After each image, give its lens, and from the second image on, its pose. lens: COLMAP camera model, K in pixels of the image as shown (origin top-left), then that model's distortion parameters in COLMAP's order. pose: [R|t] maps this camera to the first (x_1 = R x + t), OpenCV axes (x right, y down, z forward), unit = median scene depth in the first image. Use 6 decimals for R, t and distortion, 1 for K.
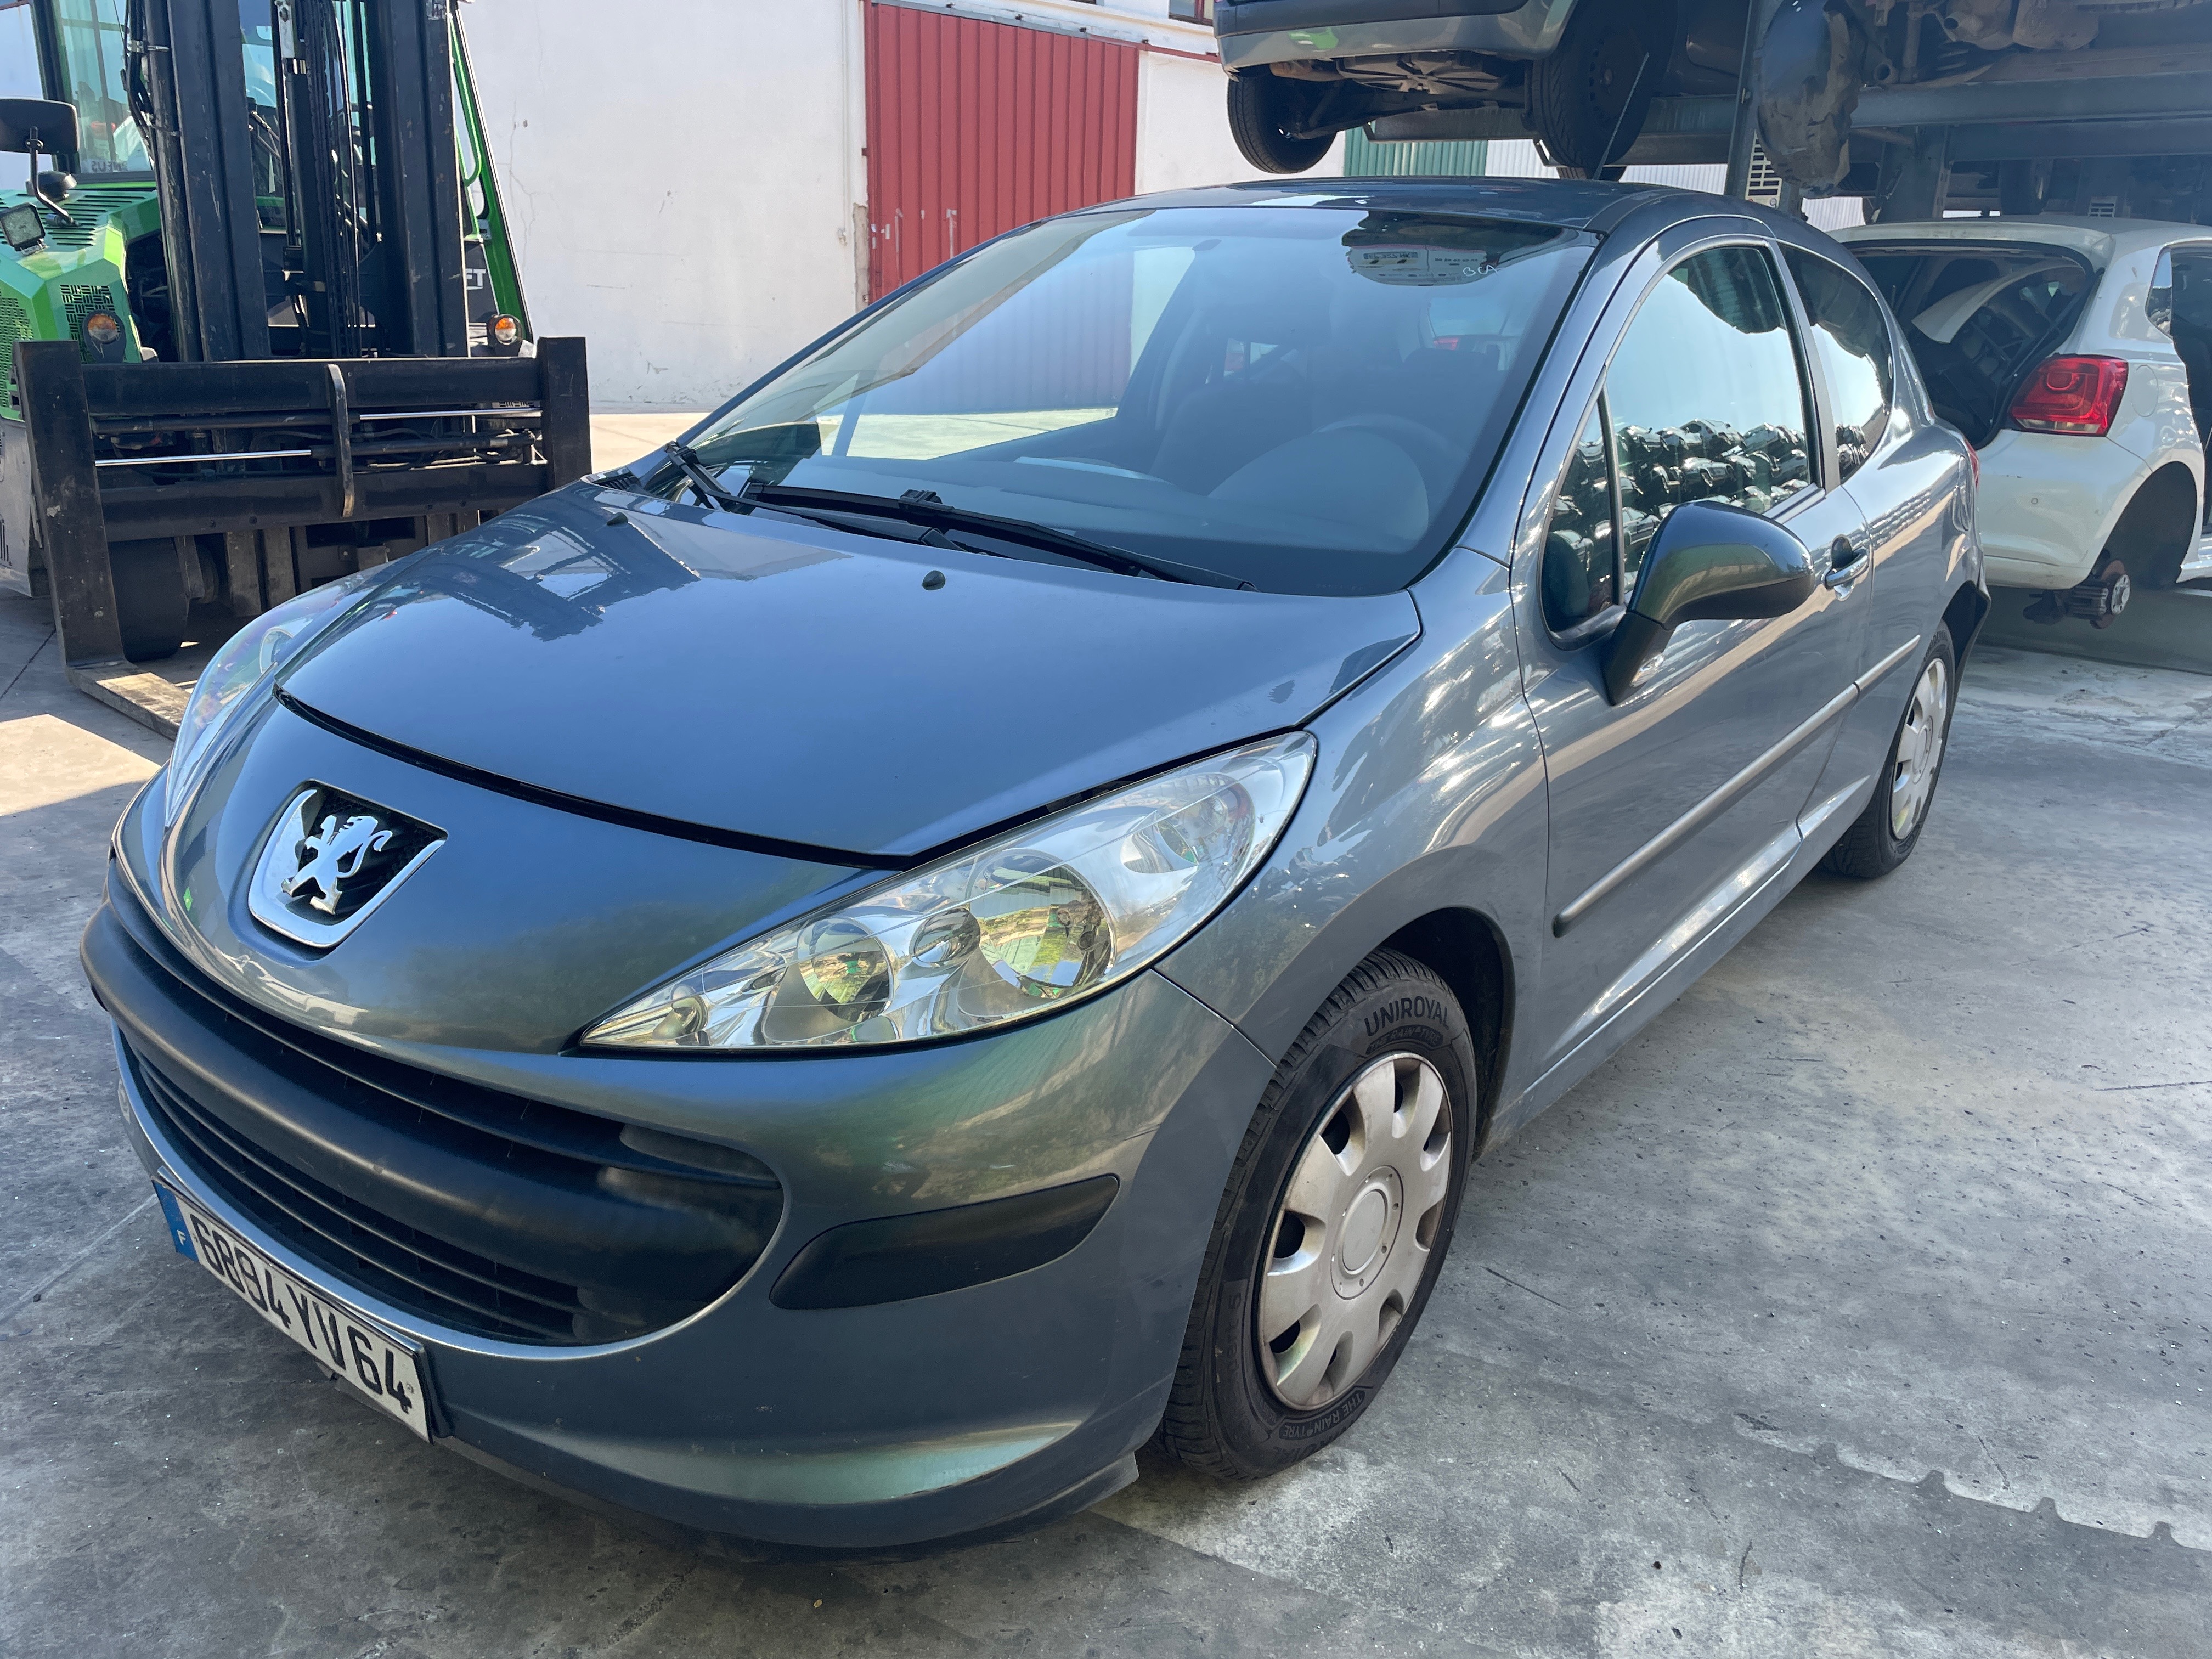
lens RADIAL K [[1817.0, 0, 1107.5], [0, 1817.0, 831.5], [0, 0, 1]] dist [0.001890, -0.003990]
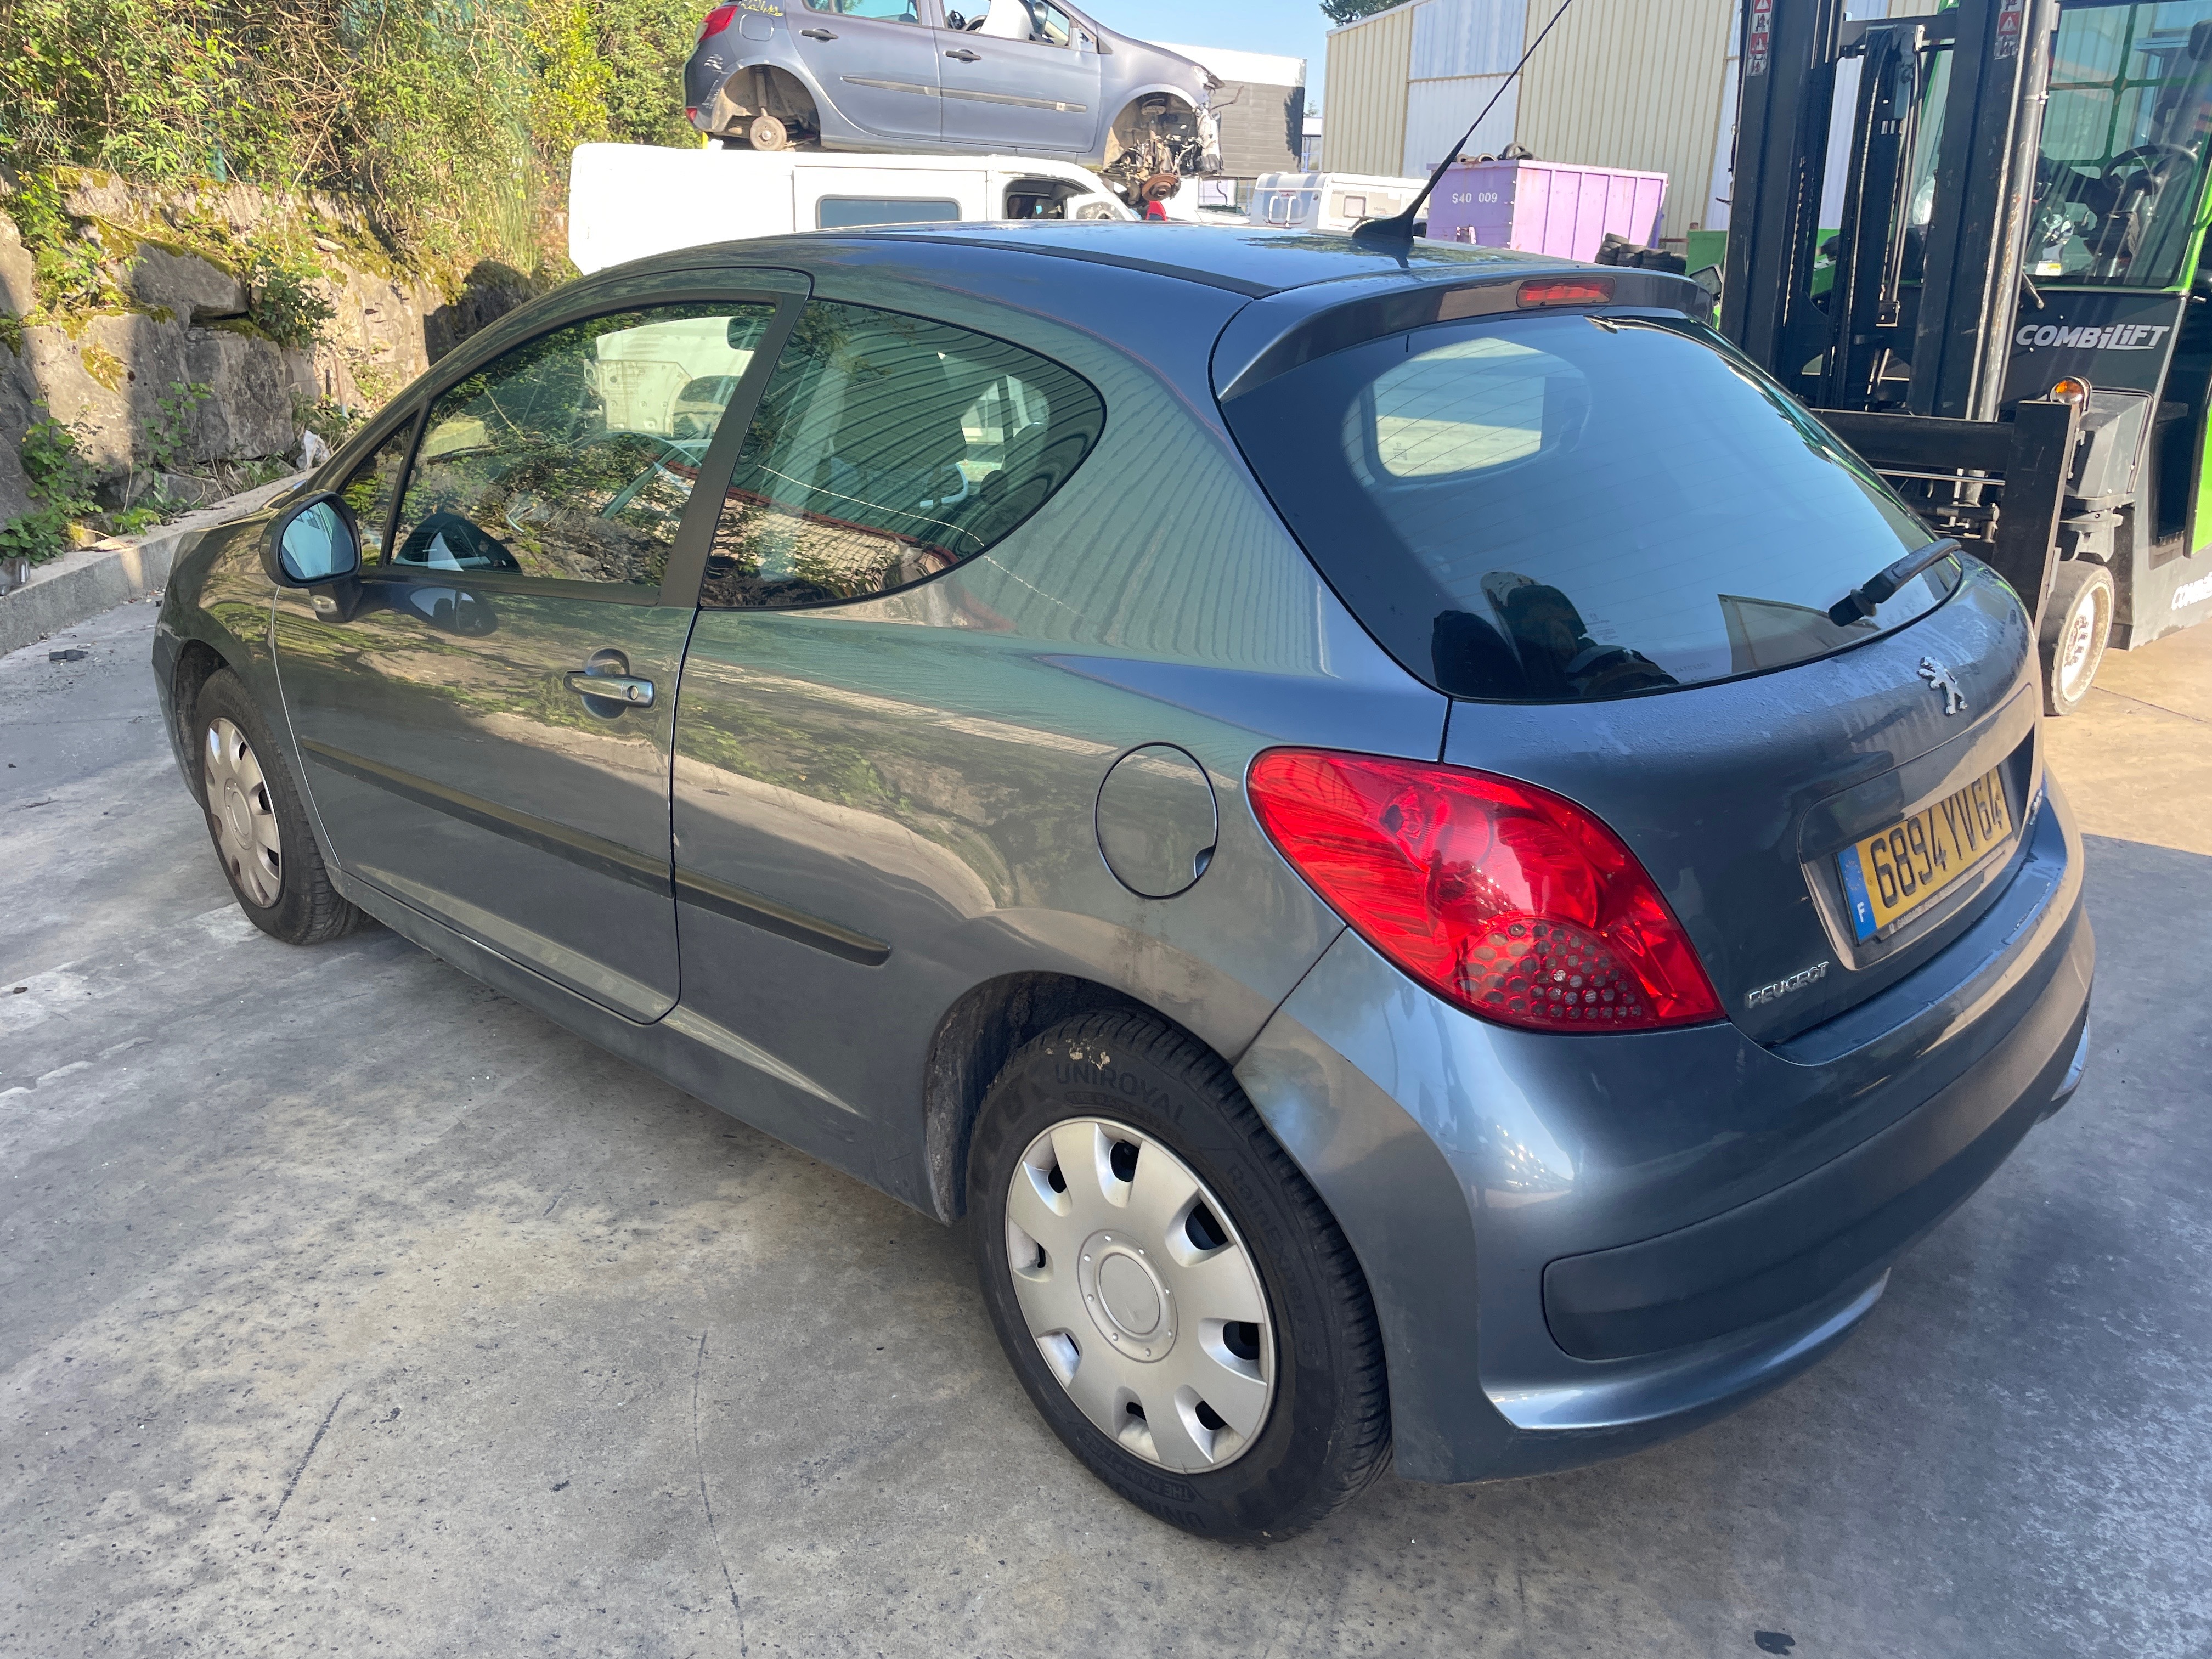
lens RADIAL K [[1817.0, 0, 1108.6], [0, 1817.0, 823.3], [0, 0, 1]] dist [0.001890, -0.003990]
pose [[-0.169874, 0.272169, -0.947136, 1.672268], [-0.299690, 0.901317, 0.312753, -0.598118], [0.938791, 0.336976, -0.071544, 1.856278]]
